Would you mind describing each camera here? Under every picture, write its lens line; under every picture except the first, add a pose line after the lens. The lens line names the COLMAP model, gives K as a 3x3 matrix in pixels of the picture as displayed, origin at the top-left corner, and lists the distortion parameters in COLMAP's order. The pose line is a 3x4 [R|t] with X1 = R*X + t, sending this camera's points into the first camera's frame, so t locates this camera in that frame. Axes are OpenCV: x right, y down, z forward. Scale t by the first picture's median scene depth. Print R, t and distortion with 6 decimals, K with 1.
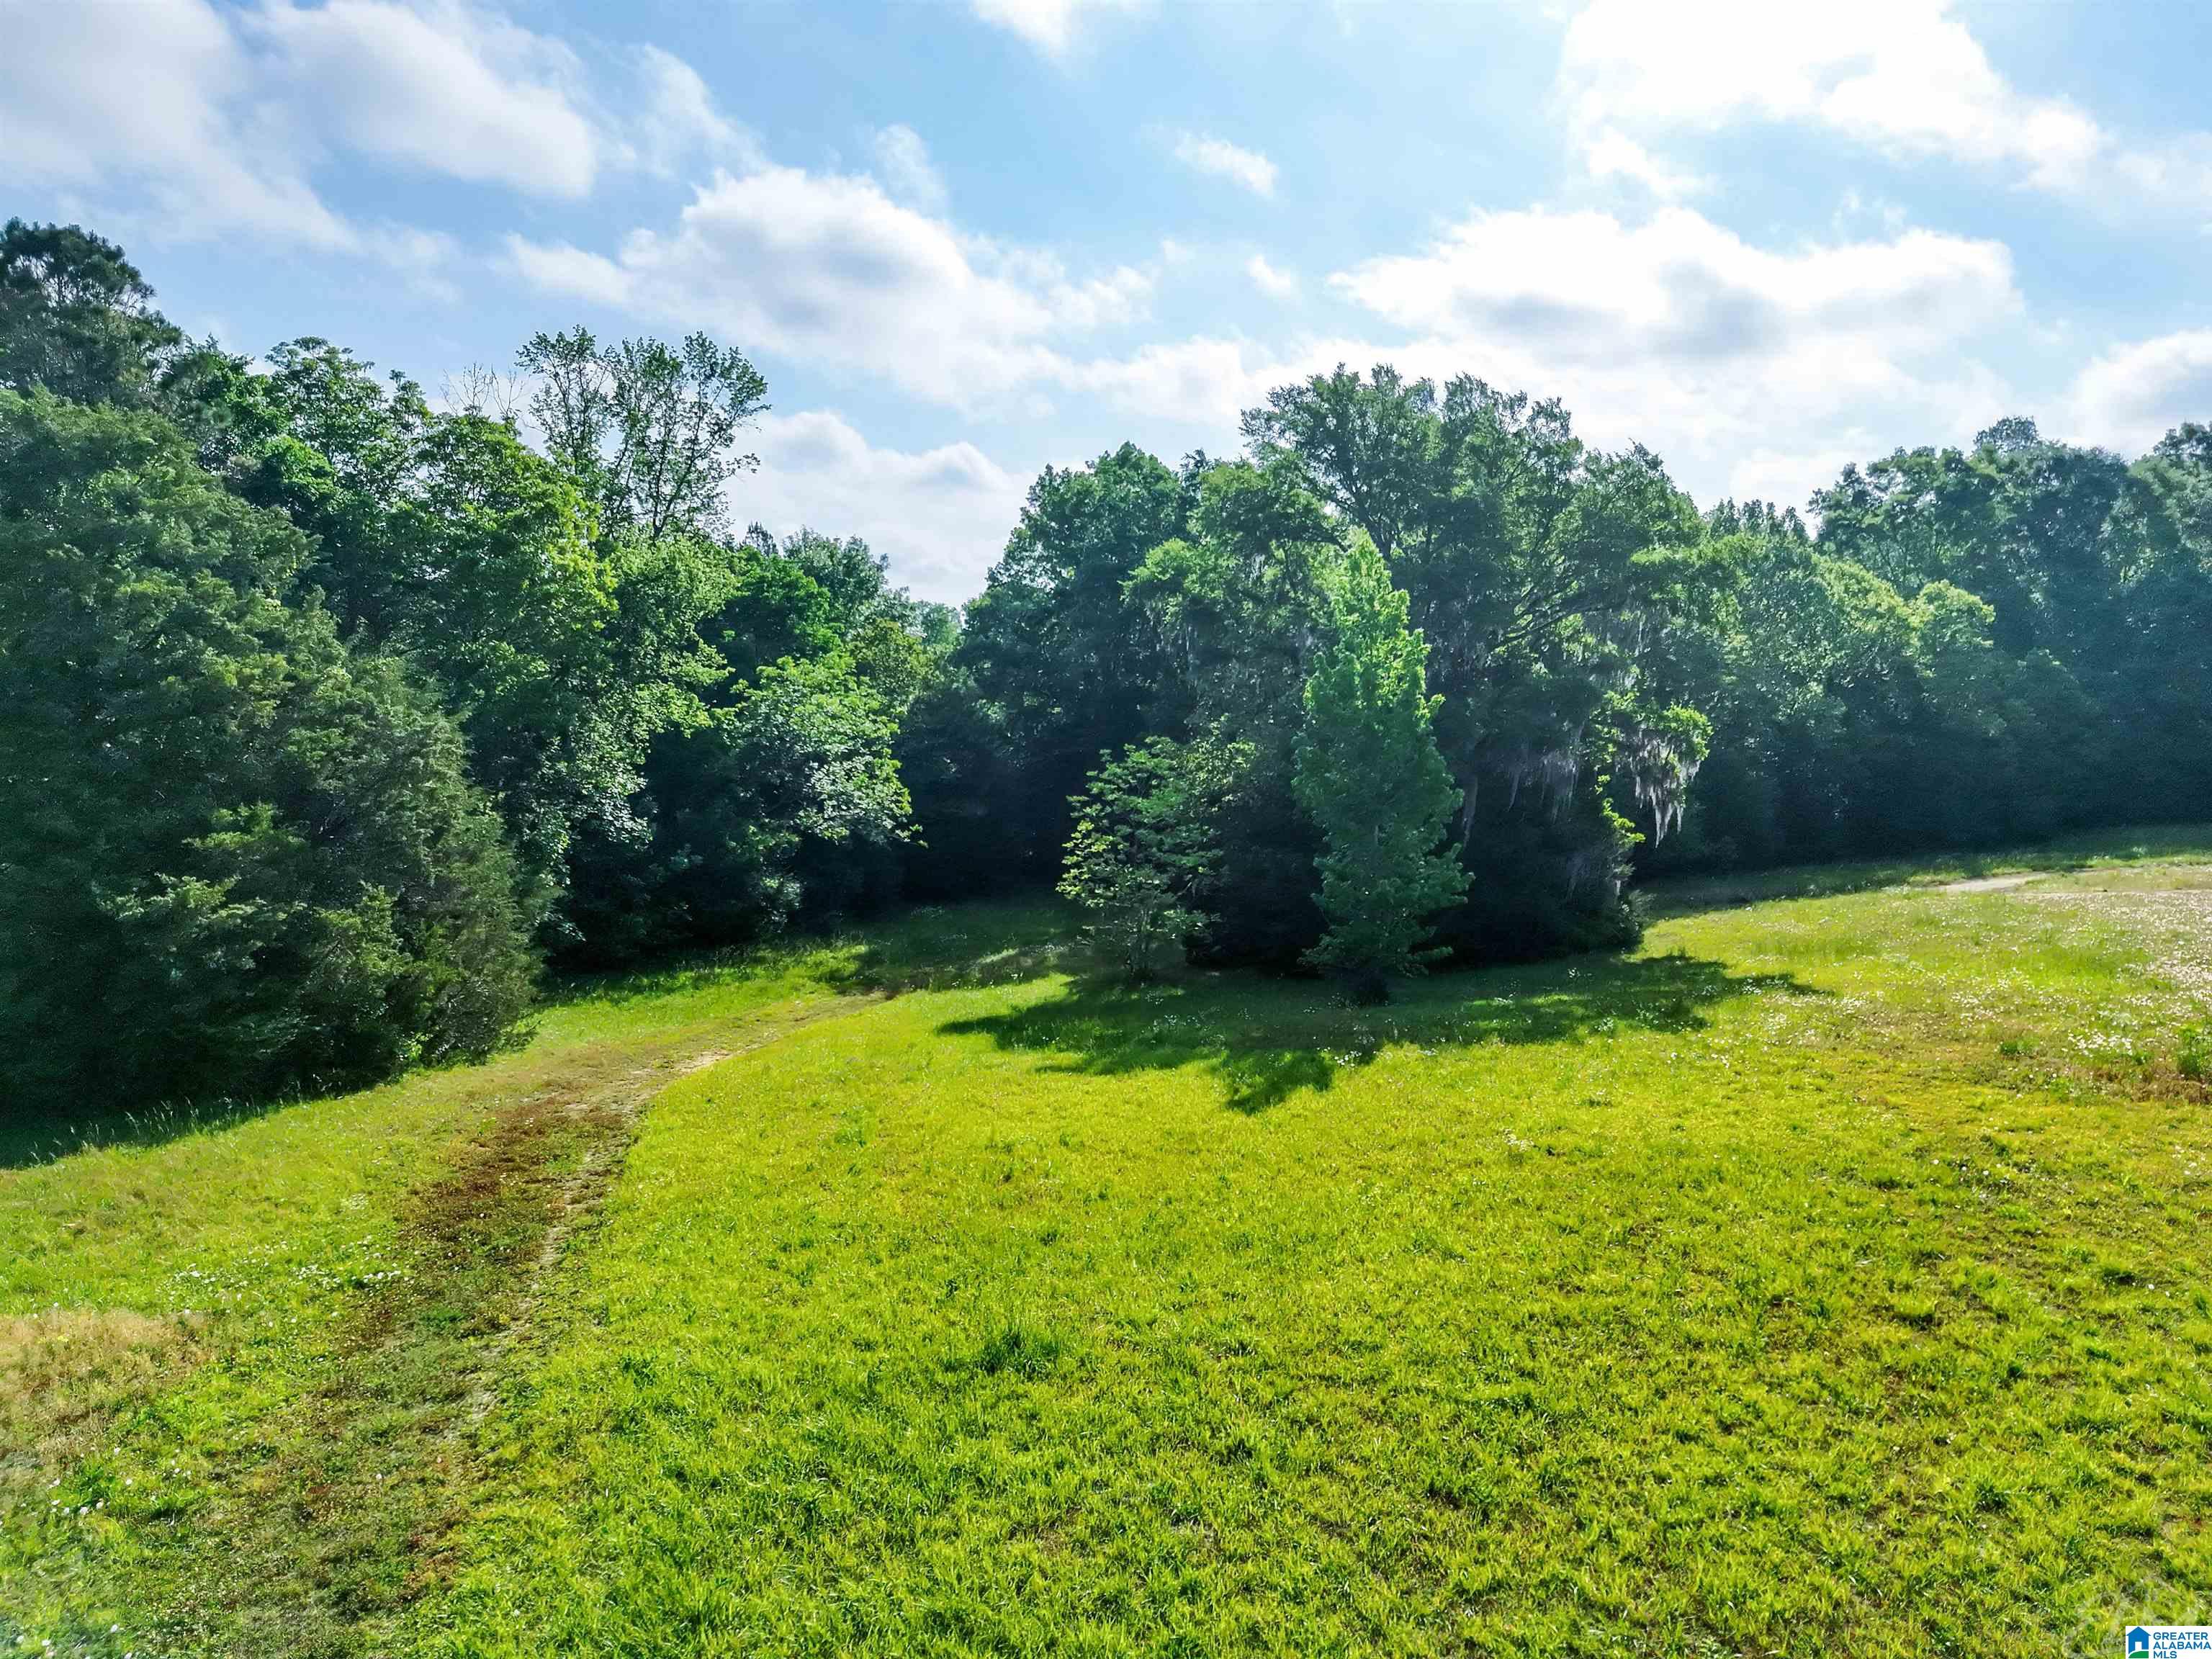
lens RADIAL K [[1550.0, 0, 1099.7], [0, 1550.0, 829.9], [0, 0, 1]] dist [0.066634, -0.055980]
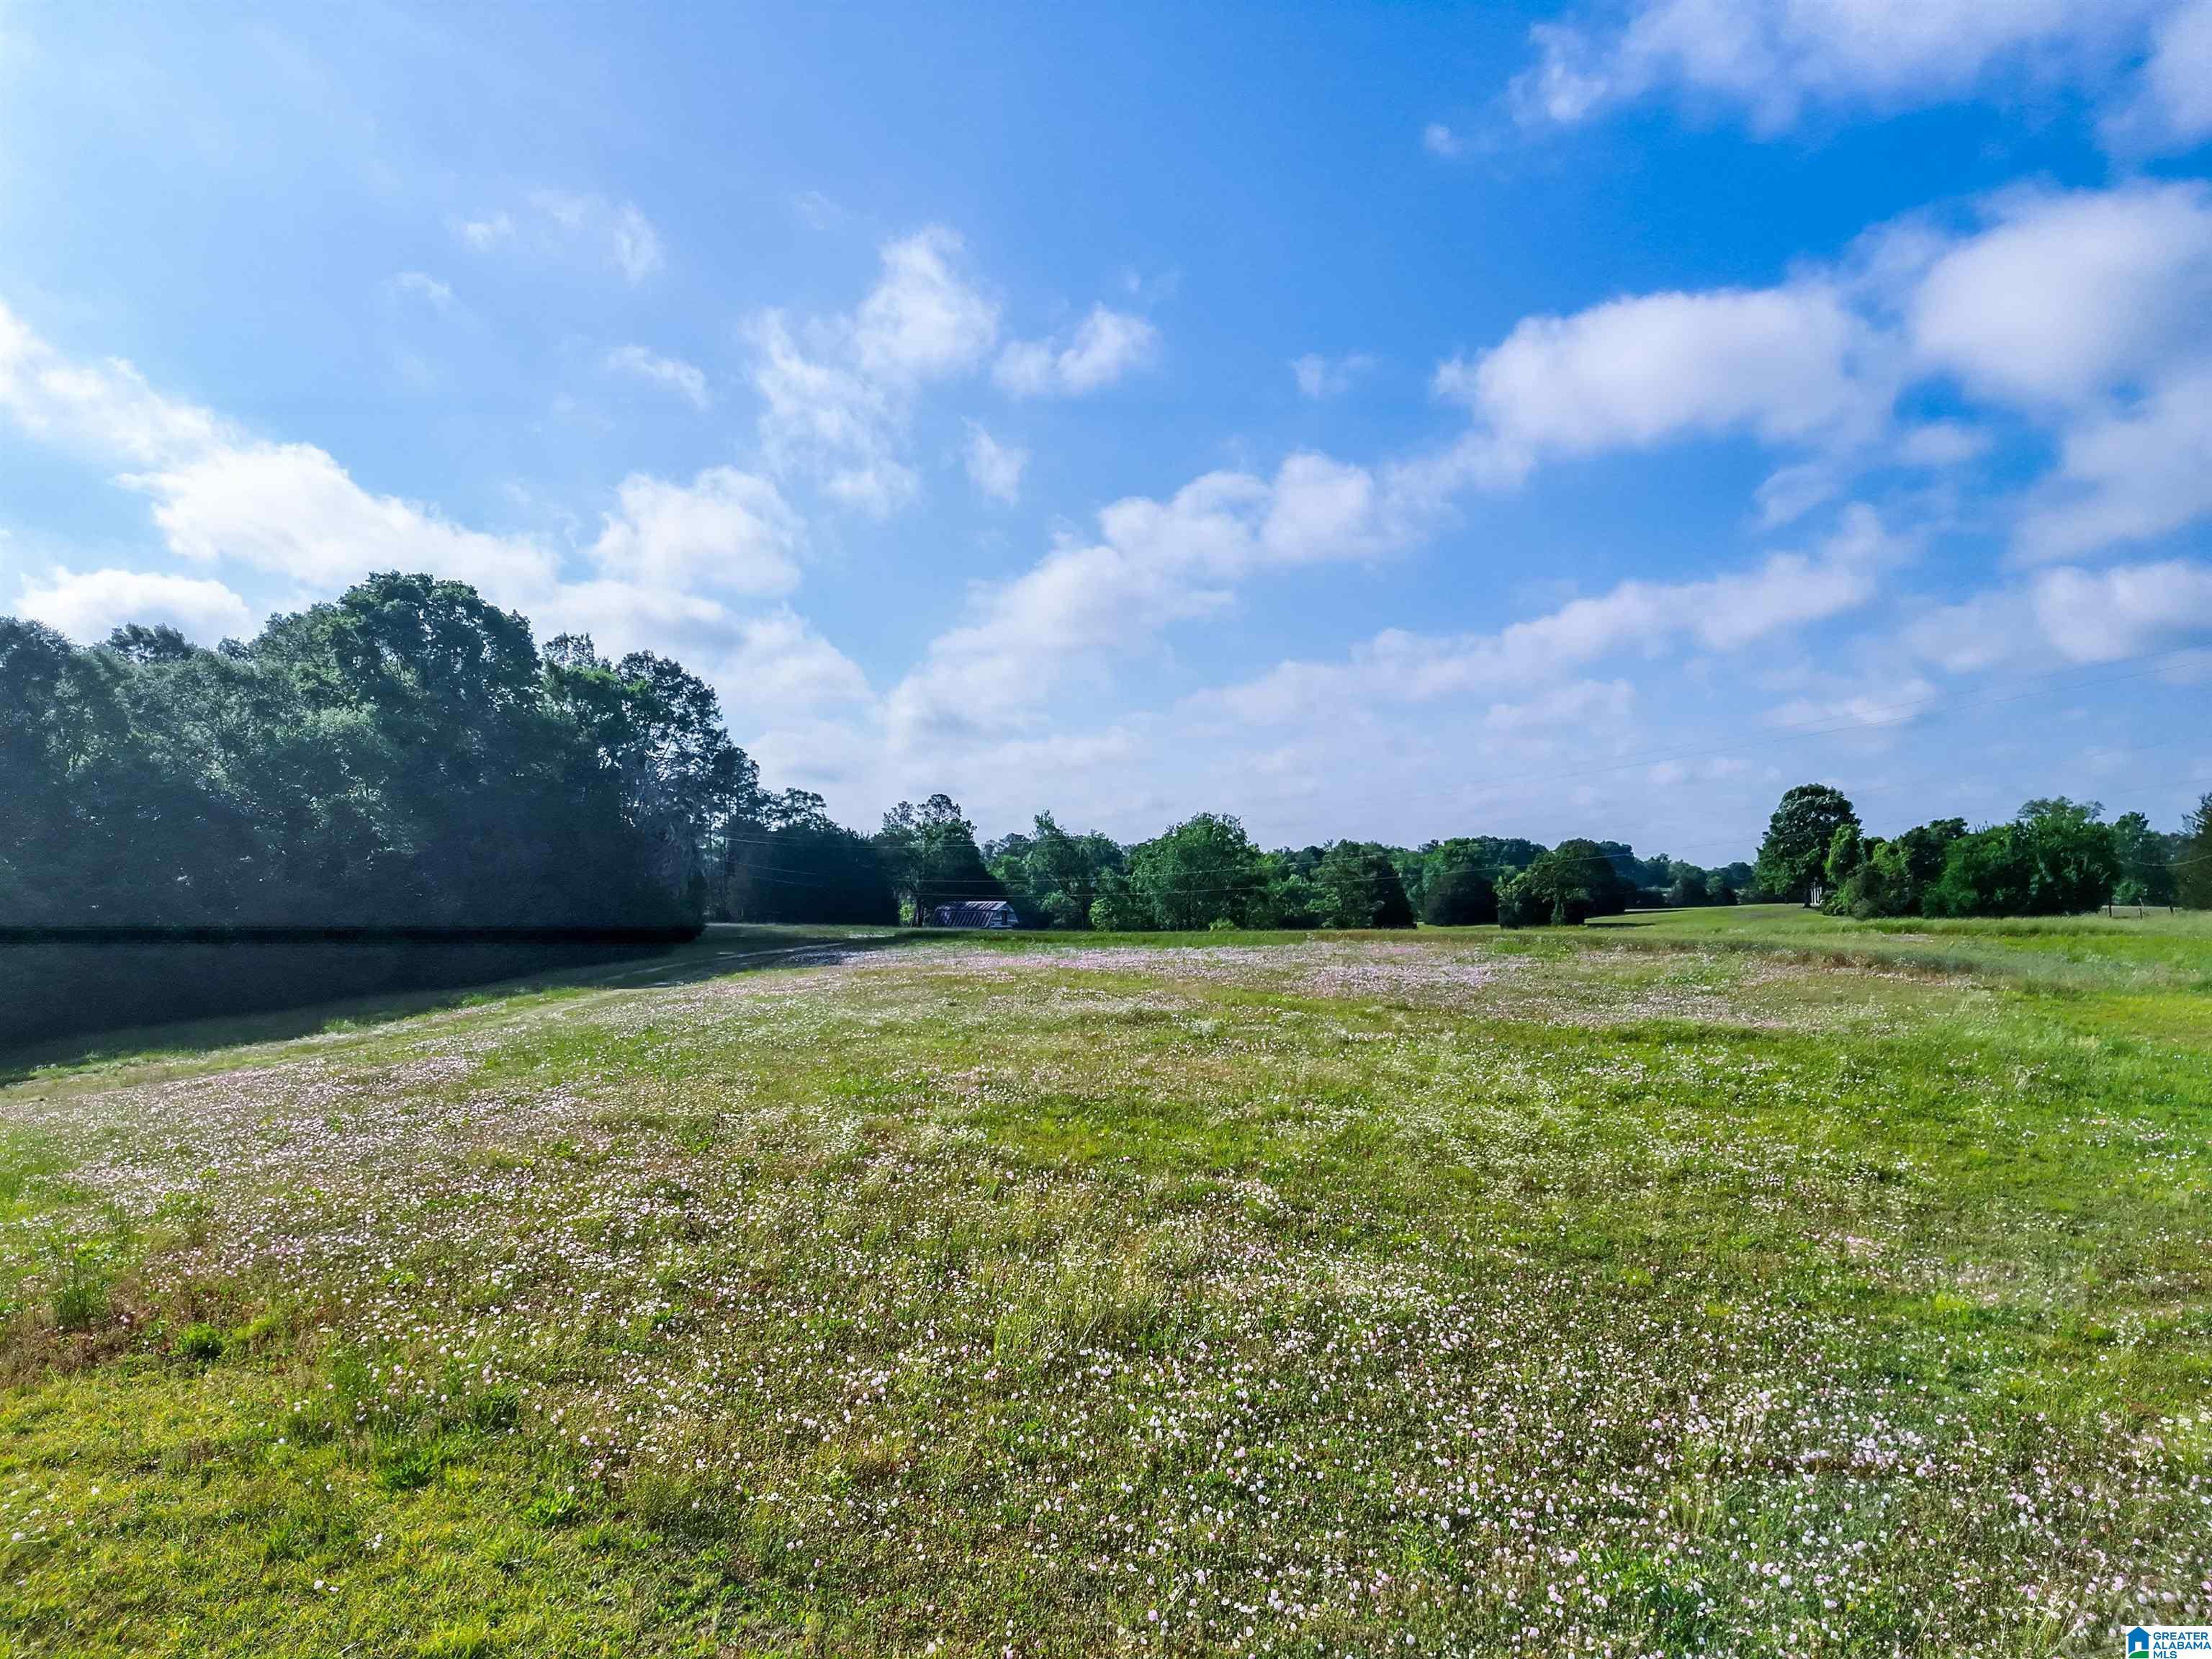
lens RADIAL K [[1550.0, 0, 1099.7], [0, 1550.0, 829.9], [0, 0, 1]] dist [0.066634, -0.055980]
pose [[0.420454, 0.038083, 0.906514, 0.071893], [0.095217, 0.991750, -0.085827, 0.013578], [-0.902304, 0.122402, 0.413359, 0.088581]]
